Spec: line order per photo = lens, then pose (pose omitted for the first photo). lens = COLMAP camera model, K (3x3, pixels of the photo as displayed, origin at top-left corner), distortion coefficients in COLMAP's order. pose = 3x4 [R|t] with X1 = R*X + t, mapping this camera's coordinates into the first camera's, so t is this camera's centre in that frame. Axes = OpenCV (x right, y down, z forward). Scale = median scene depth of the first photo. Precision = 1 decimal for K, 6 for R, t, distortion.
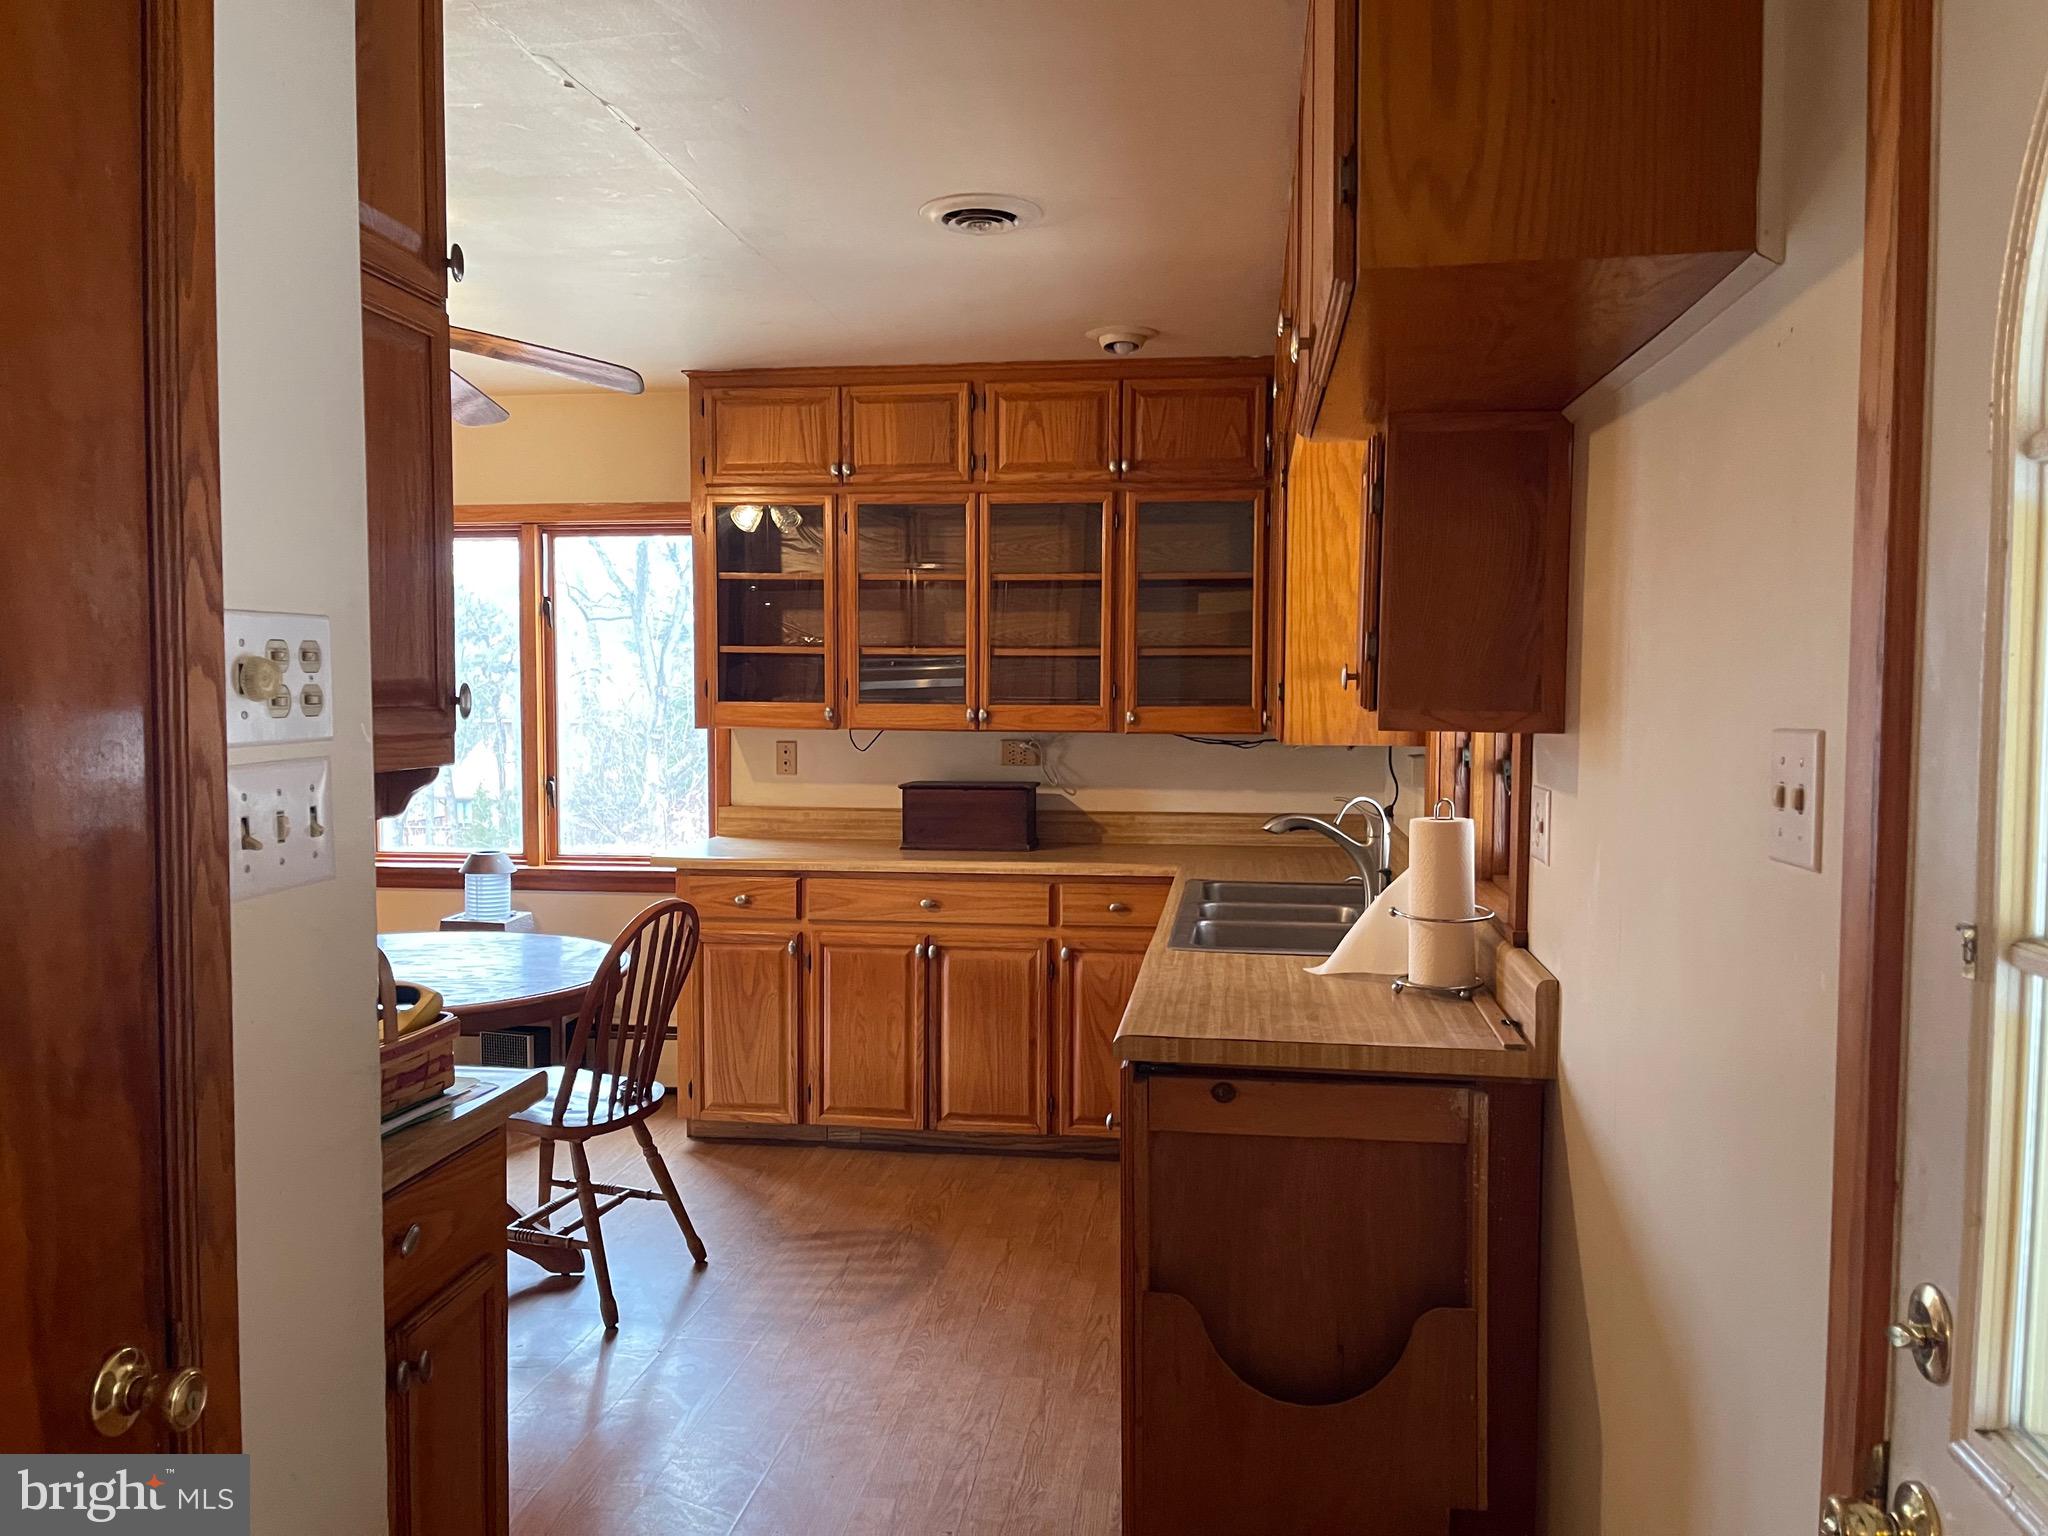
lens RADIAL K [[1543.6, 0, 1036.8], [0, 1543.6, 769.8], [0, 0, 1]] dist [0.094612, -0.124746]
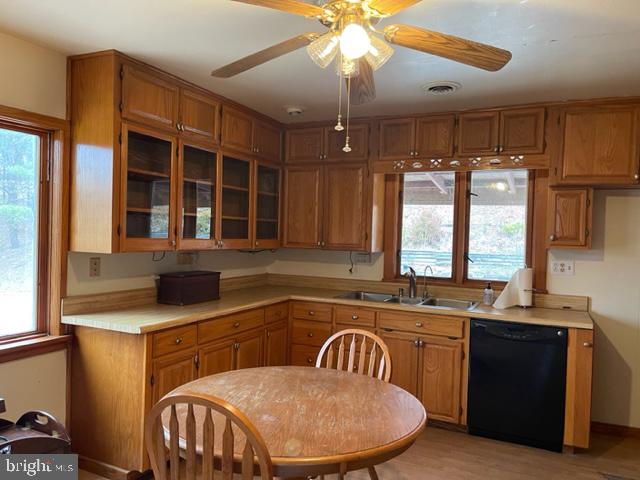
lens RADIAL K [[482.4, 0, 324.0], [0, 482.4, 240.6], [0, 0, 1]] dist [0.094612, -0.124746]
pose [[0.299187, -0.008282, 0.954159, -0.704702], [0.026042, 0.999661, 0.000512, -0.036405], [-0.953839, 0.024696, 0.299301, 0.630501]]
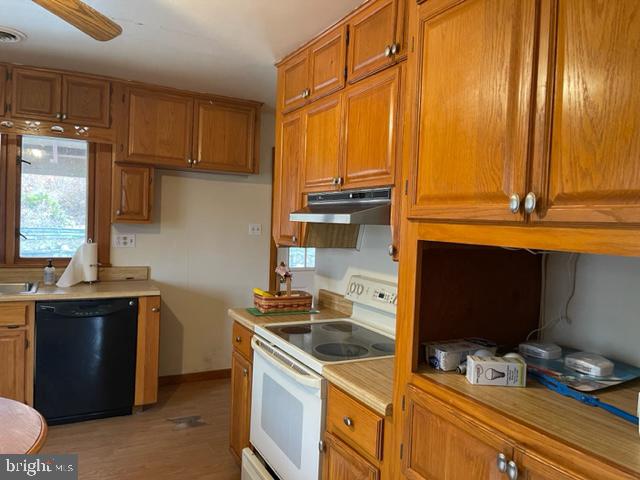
lens RADIAL K [[482.4, 0, 324.0], [0, 482.4, 240.6], [0, 0, 1]] dist [0.094612, -0.124746]
pose [[-0.566611, -0.057968, 0.821944, -0.703153], [0.008630, 0.997050, 0.076266, -0.042584], [-0.823940, 0.050306, -0.564439, 0.687496]]
